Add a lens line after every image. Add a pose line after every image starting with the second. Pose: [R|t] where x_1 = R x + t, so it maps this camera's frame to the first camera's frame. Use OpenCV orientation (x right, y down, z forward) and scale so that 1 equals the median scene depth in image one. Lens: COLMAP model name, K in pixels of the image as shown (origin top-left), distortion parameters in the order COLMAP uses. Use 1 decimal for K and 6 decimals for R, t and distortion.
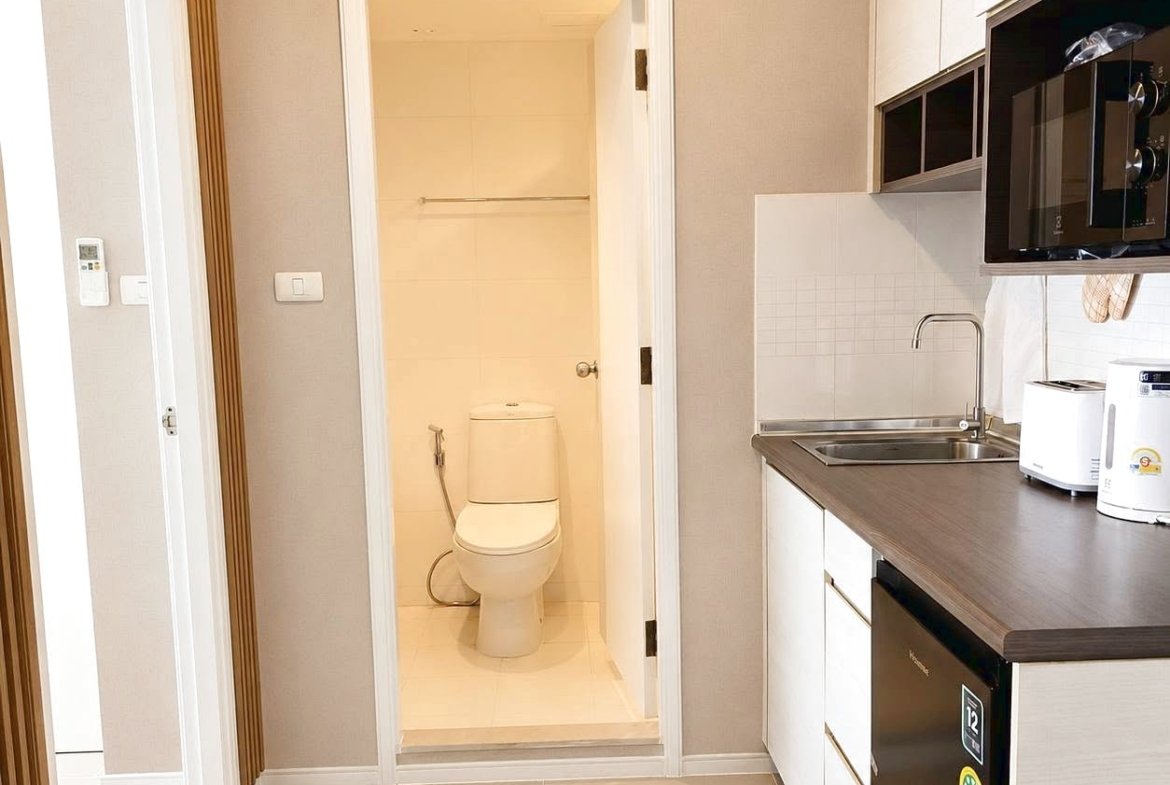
lens RADIAL K [[1003.0, 0, 583.0], [0, 1003.0, 401.7], [0, 0, 1]] dist [0.014339, 0.002656]
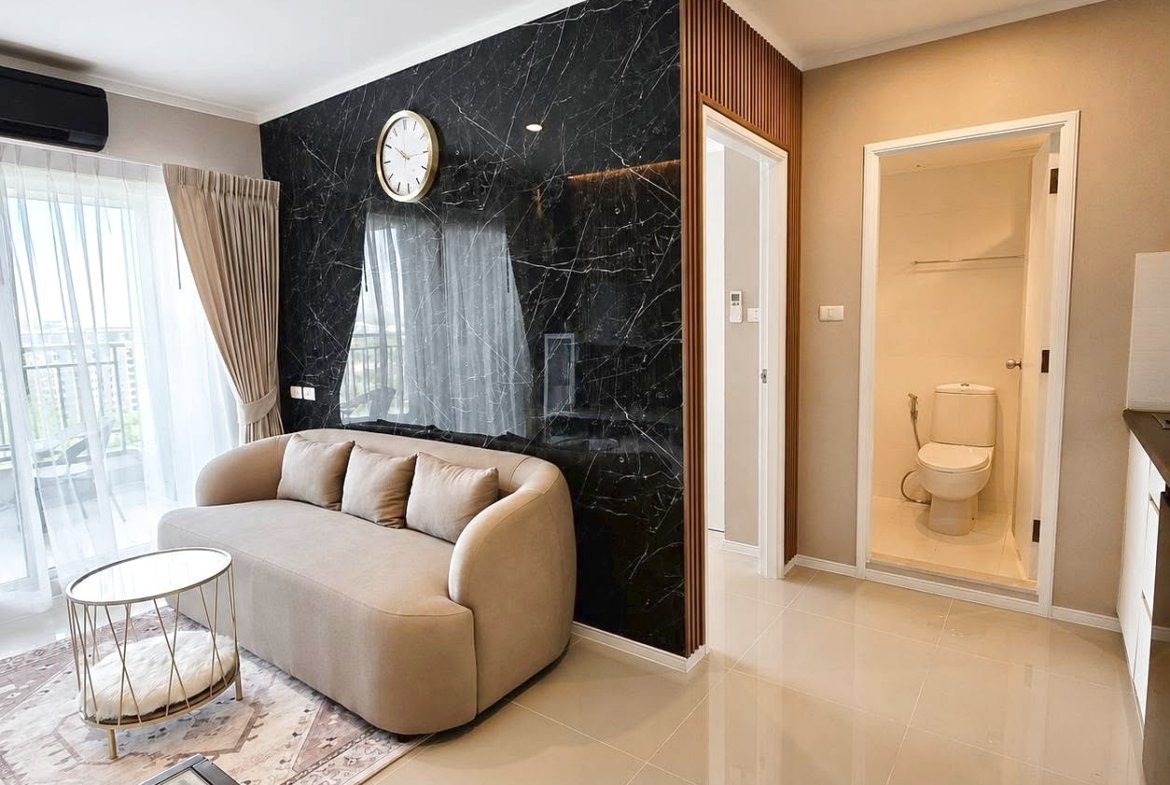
lens RADIAL K [[649.4, 0, 594.7], [0, 649.4, 389.7], [0, 0, 1]] dist [-0.000216, 0.000878]
pose [[0.790877, 0.071531, -0.607781, 0.122908], [-0.069959, 0.997202, 0.026328, 0.031965], [0.607964, 0.021698, 0.793668, -0.265709]]
